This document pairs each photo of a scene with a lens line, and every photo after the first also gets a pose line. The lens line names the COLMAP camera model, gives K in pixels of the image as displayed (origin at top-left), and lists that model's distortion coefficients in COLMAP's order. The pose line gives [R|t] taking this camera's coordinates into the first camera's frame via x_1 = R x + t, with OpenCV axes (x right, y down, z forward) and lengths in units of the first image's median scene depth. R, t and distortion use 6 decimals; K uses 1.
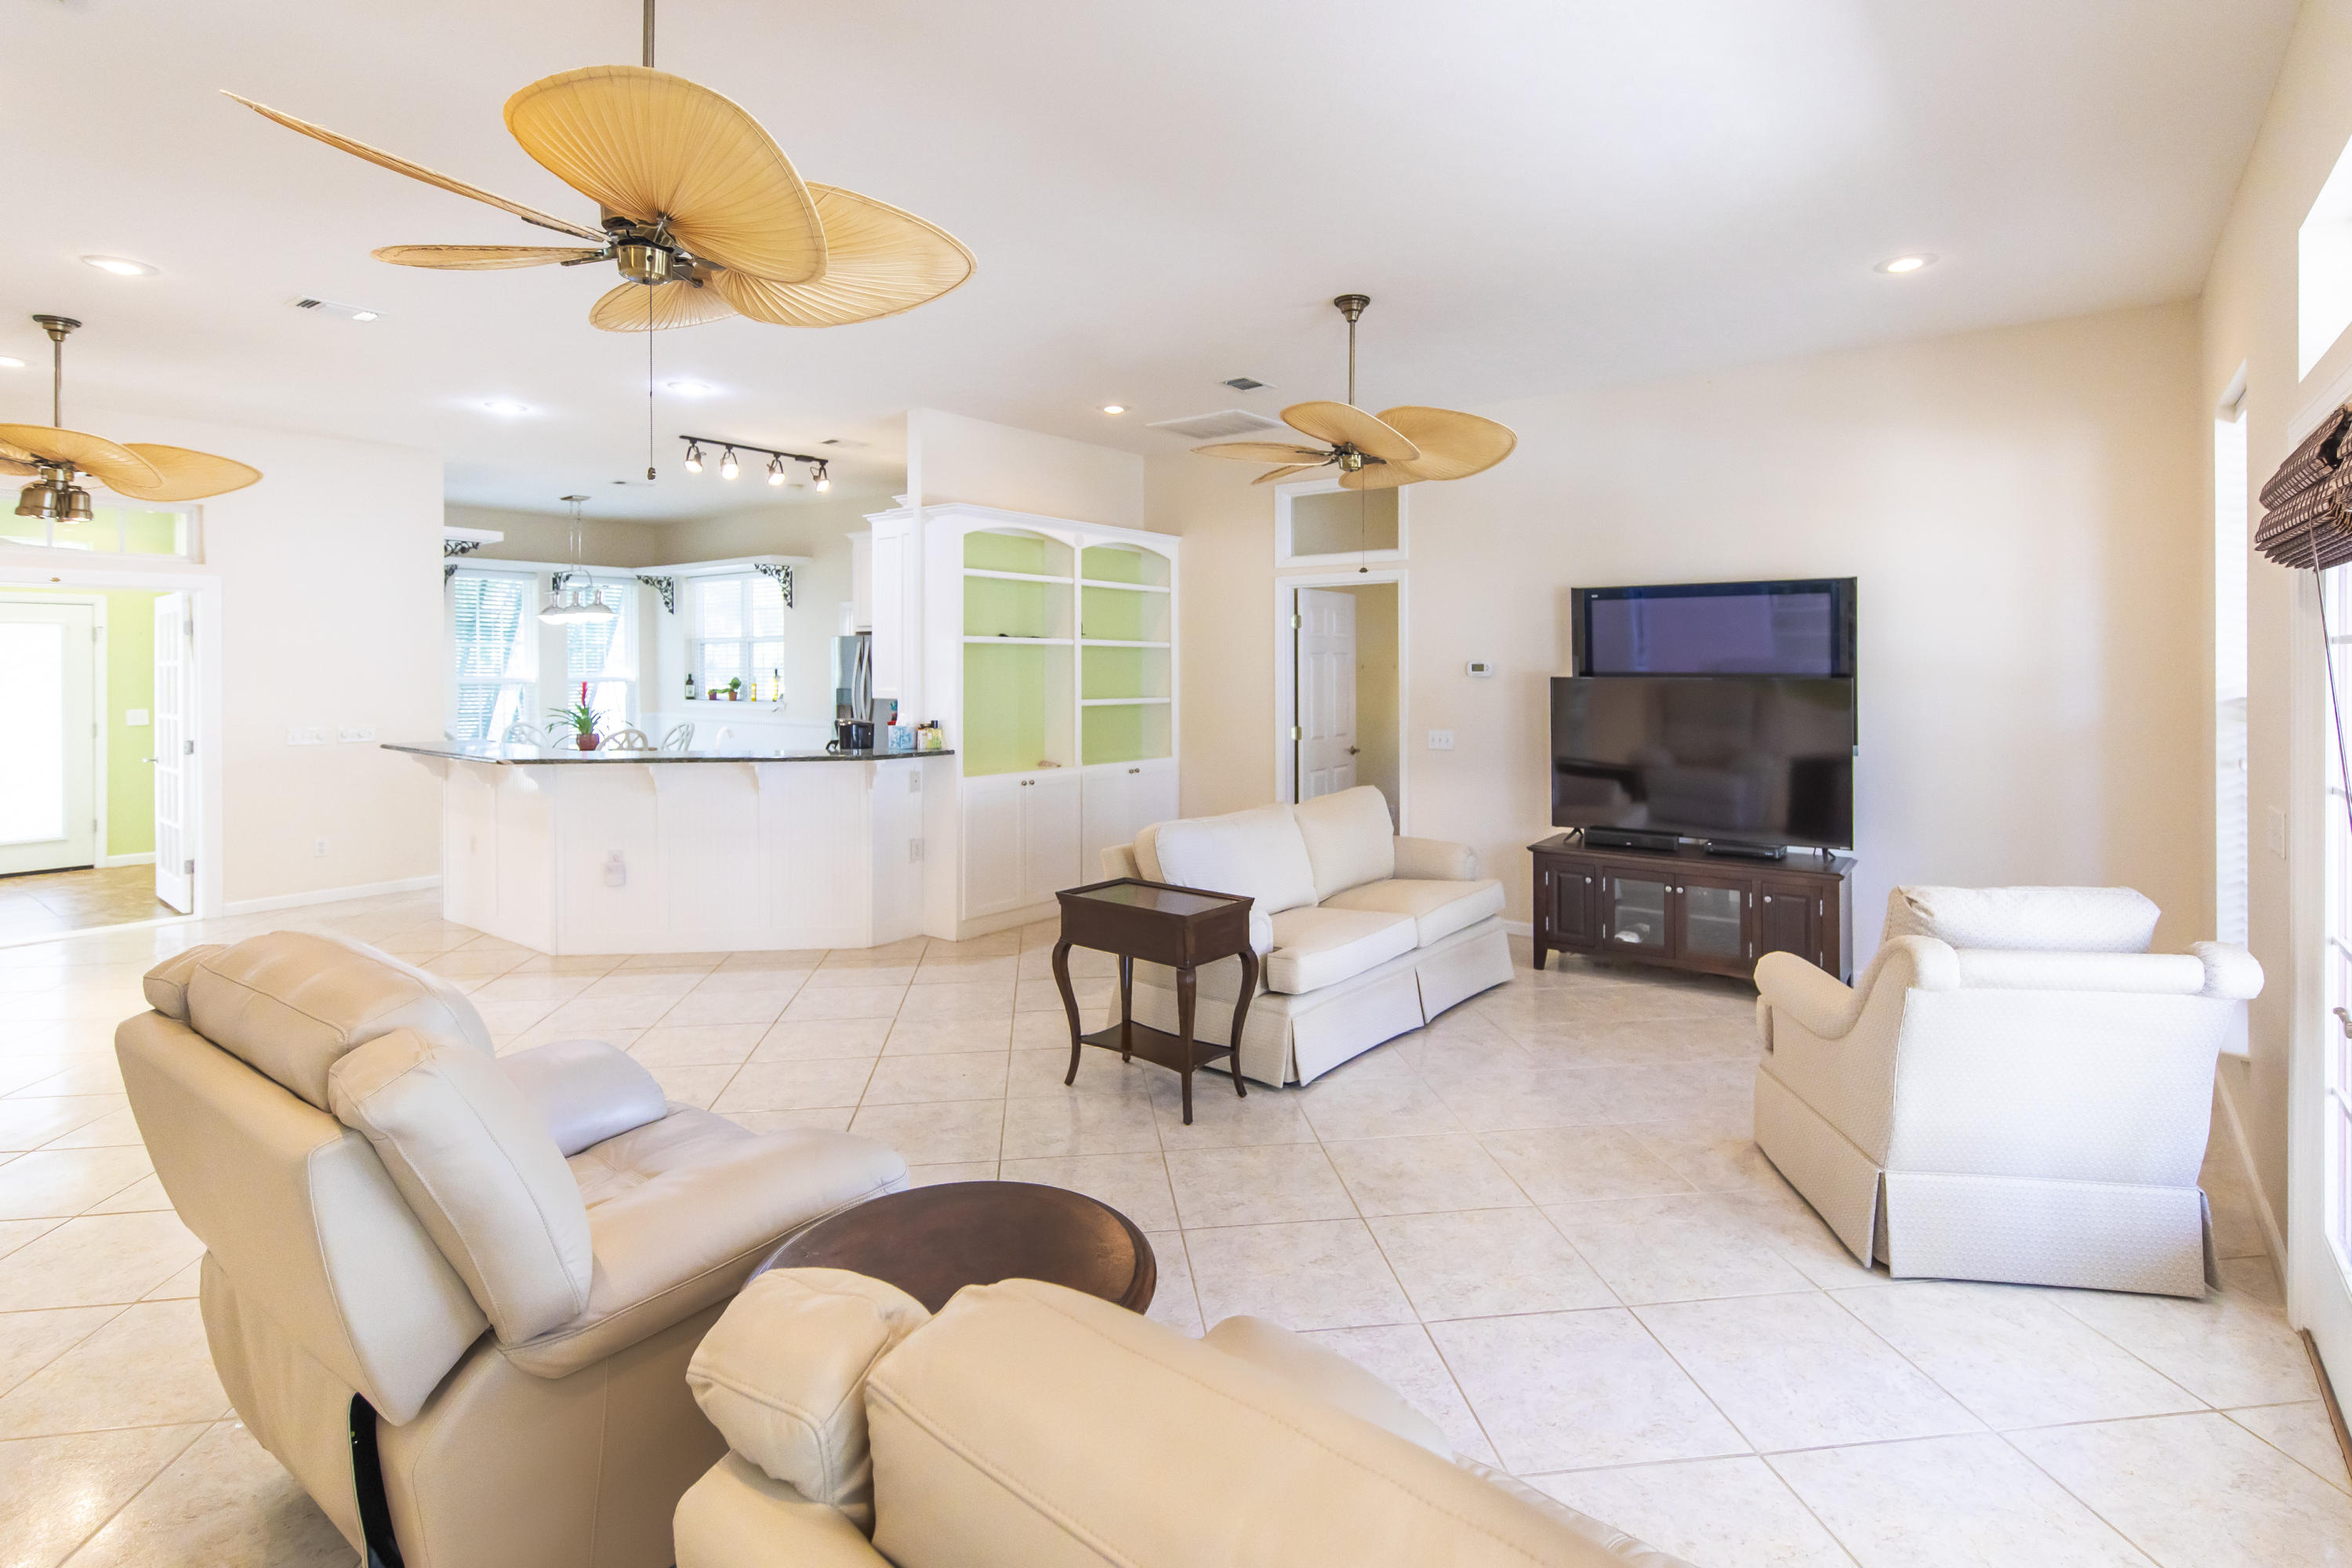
lens RADIAL K [[1121.4, 0, 1182.4], [0, 1121.4, 665.4], [0, 0, 1]] dist [-0.000076, -0.000232]
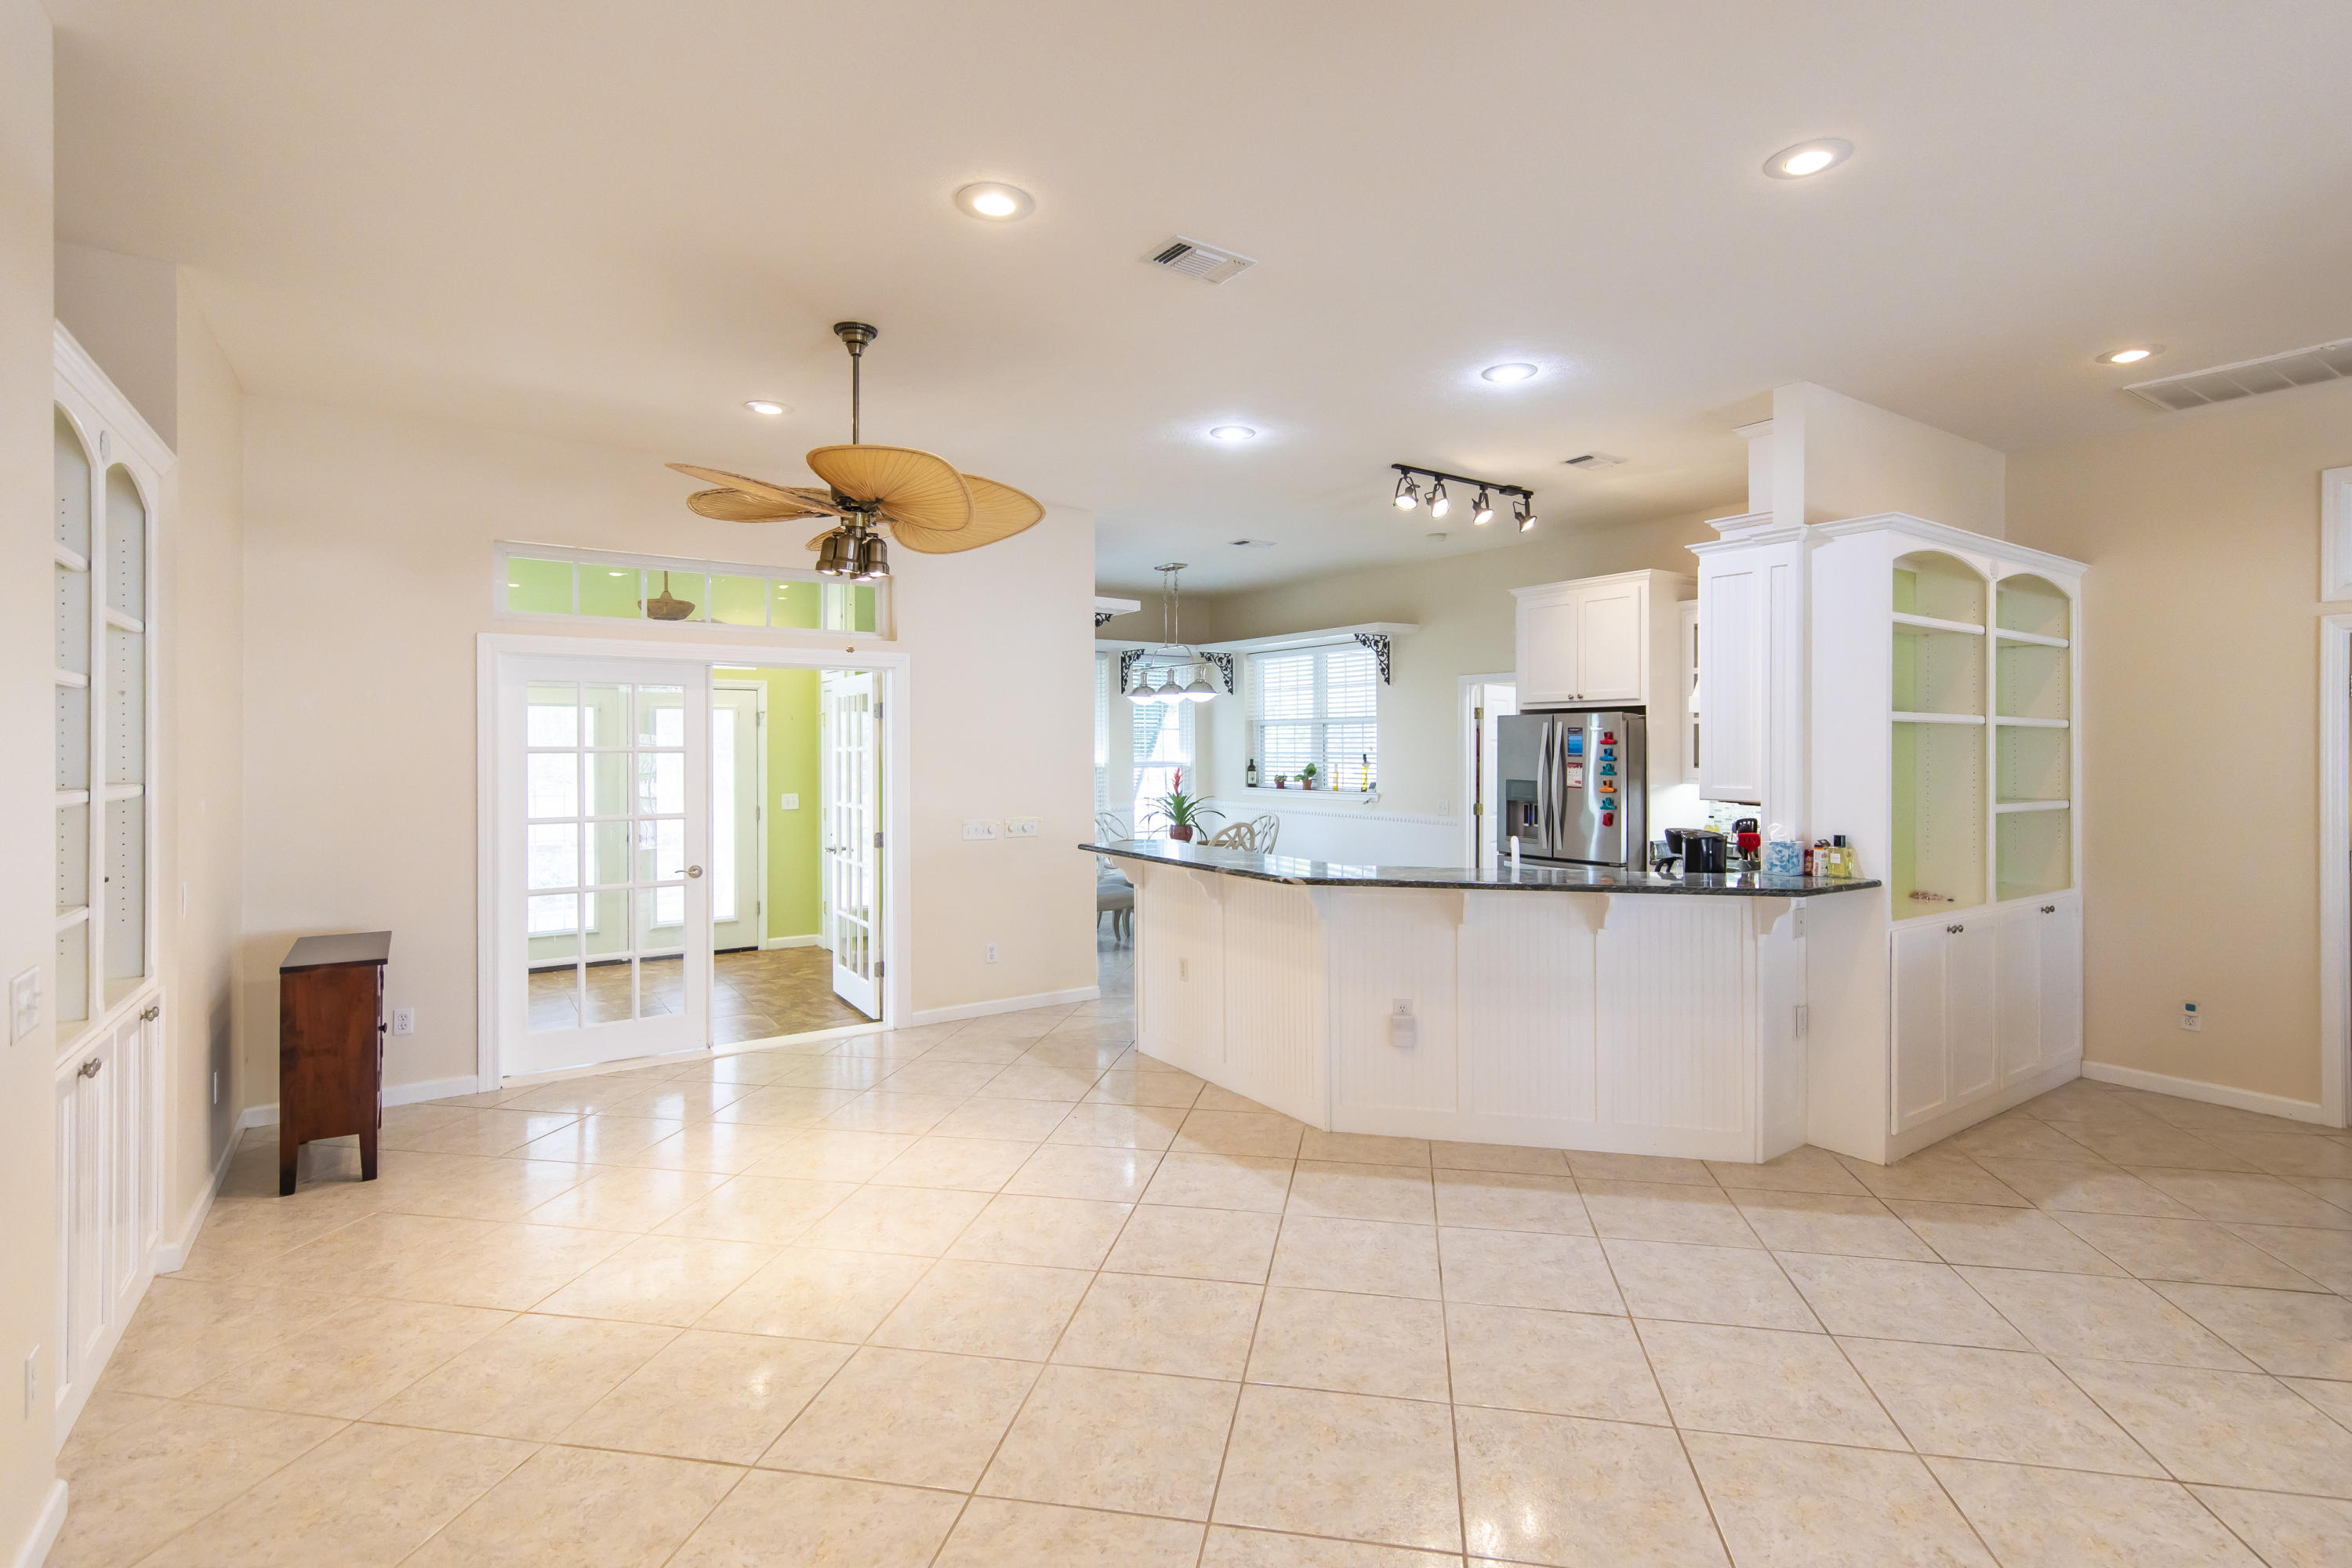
lens RADIAL K [[1102.9, 0, 1173.2], [0, 1102.9, 748.9], [0, 0, 1]] dist [-0.000315, 0.000028]
pose [[0.946914, 0.001660, -0.321481, -0.318934], [-0.001001, 0.999997, 0.002216, -0.003766], [0.321484, -0.001777, 0.946913, 0.191512]]
